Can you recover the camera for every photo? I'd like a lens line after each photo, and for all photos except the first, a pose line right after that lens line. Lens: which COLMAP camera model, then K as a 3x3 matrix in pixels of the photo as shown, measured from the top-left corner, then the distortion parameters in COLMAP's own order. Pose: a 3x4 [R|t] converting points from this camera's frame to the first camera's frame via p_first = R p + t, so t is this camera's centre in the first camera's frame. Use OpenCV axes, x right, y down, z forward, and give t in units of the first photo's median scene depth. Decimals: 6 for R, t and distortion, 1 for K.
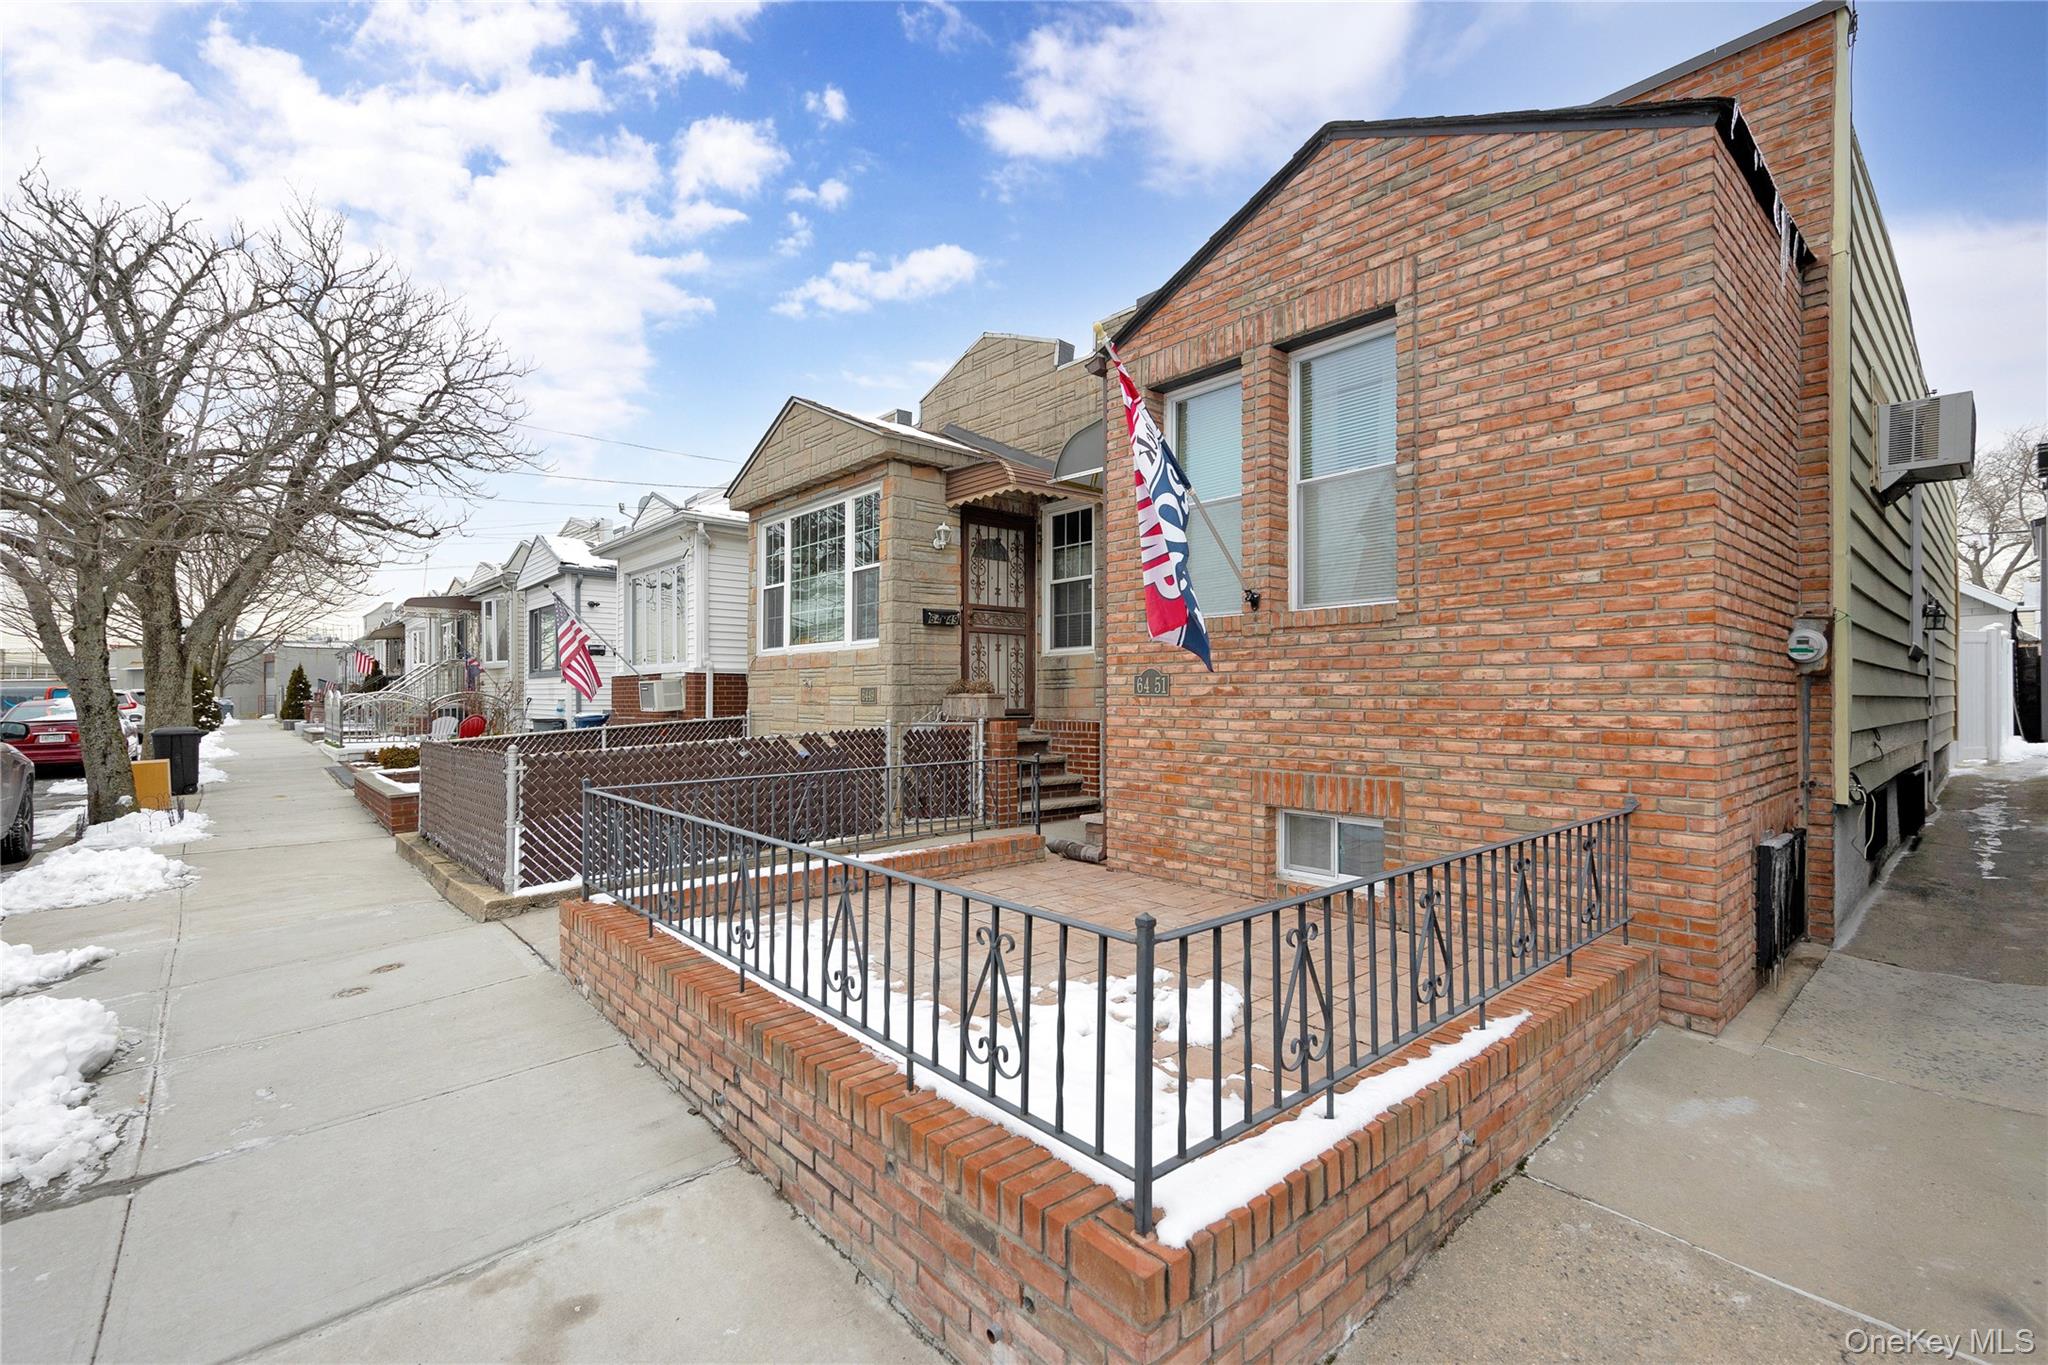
lens RADIAL K [[880.7, 0, 1025.6], [0, 880.7, 691.2], [0, 0, 1]] dist [0.007800, 0.000142]
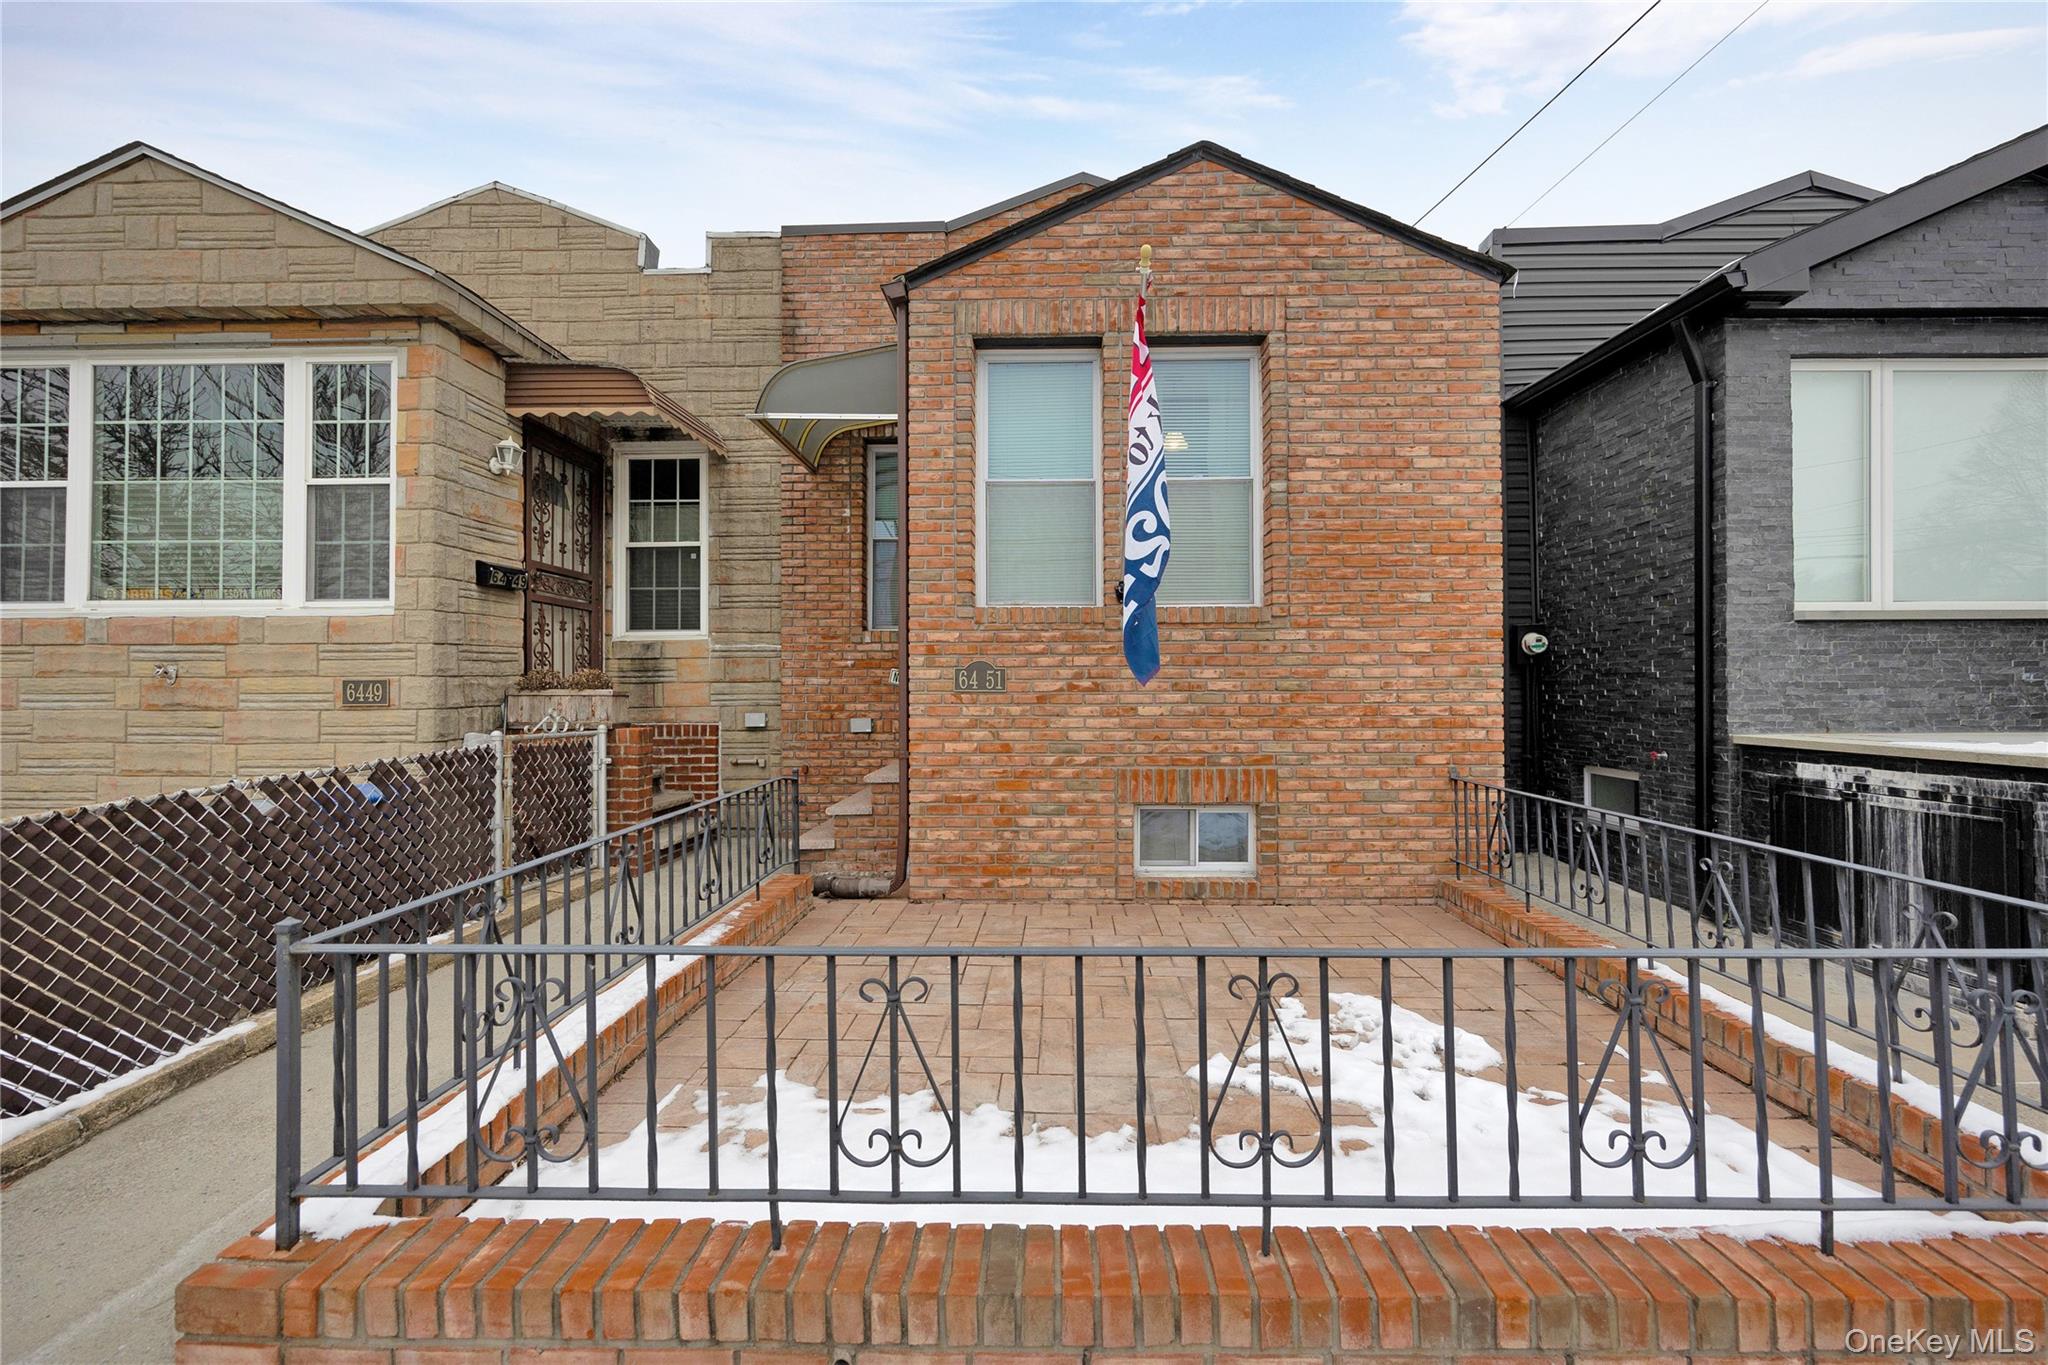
lens RADIAL K [[822.8, 0, 1024.0], [0, 822.8, 682.5], [0, 0, 1]] dist [-0.002834, -0.000220]
pose [[0.678032, 0.004904, 0.735016, -0.498308], [-0.000918, 0.999983, -0.005825, 0.000685], [-0.735032, 0.003275, 0.678025, 0.491245]]
